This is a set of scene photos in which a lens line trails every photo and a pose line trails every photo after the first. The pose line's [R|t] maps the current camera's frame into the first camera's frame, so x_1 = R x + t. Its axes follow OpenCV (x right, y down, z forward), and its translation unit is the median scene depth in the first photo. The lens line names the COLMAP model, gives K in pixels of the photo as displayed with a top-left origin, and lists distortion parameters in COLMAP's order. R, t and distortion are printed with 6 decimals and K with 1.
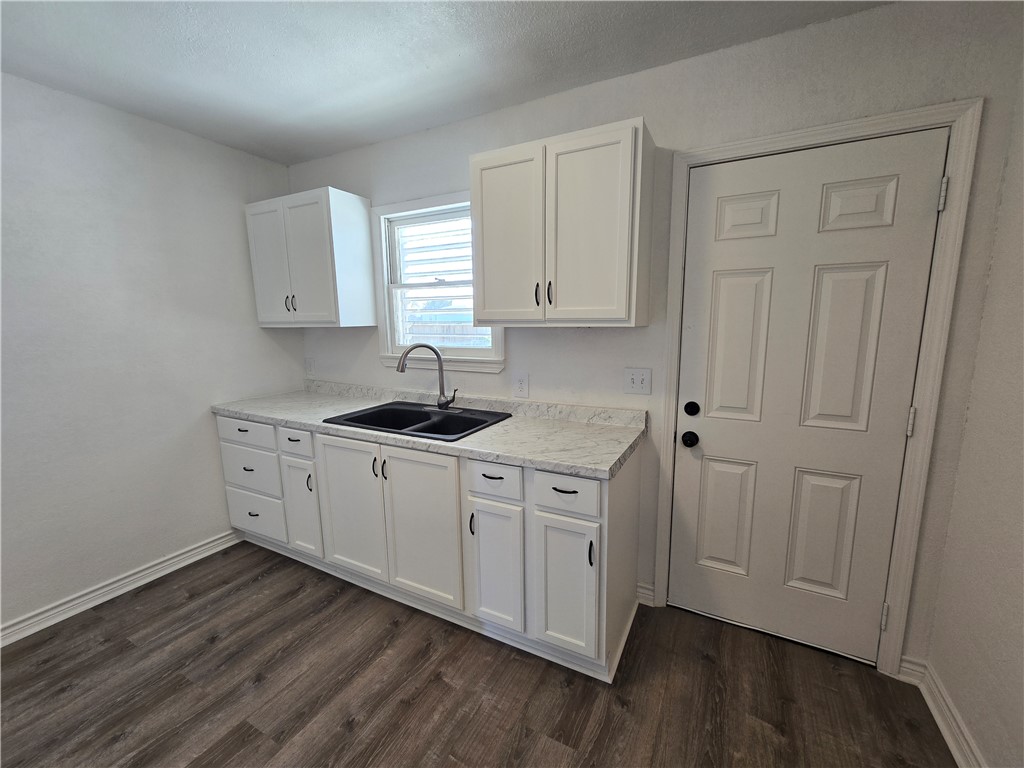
lens RADIAL K [[419.5, 0, 513.9], [0, 419.5, 386.4], [0, 0, 1]] dist [-0.000060, 0.000605]
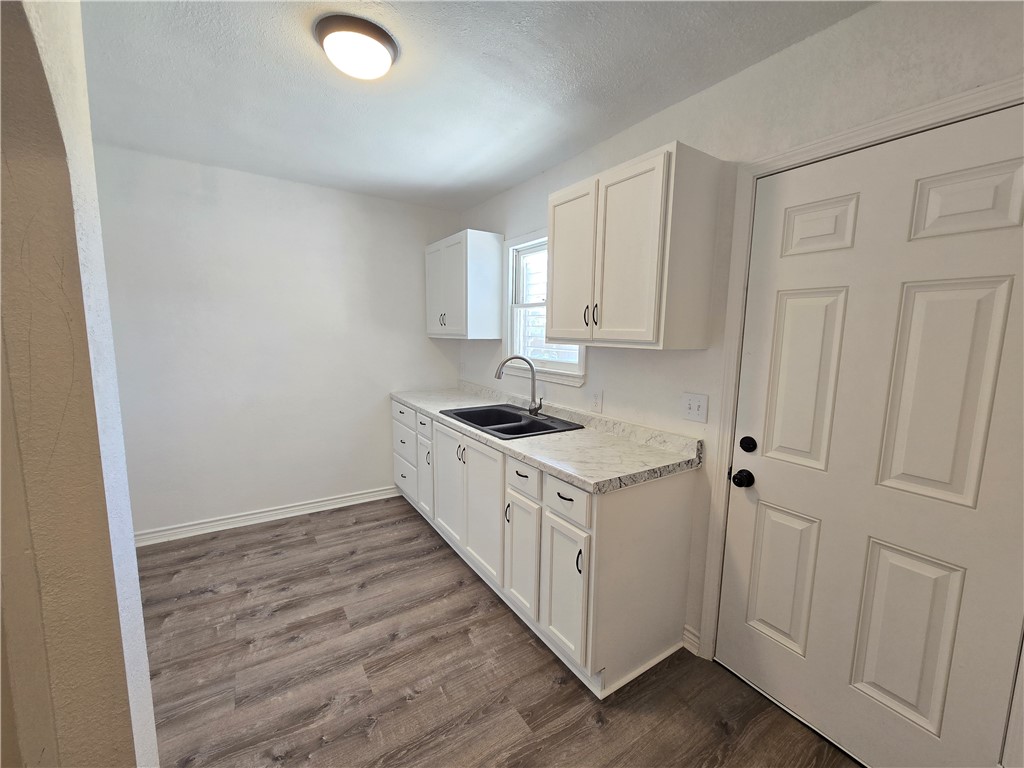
lens RADIAL K [[419.5, 0, 518.1], [0, 419.5, 385.3], [0, 0, 1]] dist [-0.000060, 0.000605]
pose [[0.872559, 0.086530, -0.480785, 0.451171], [-0.101742, 0.994795, -0.005609, -0.018401], [0.477797, 0.053810, 0.876821, -0.020849]]
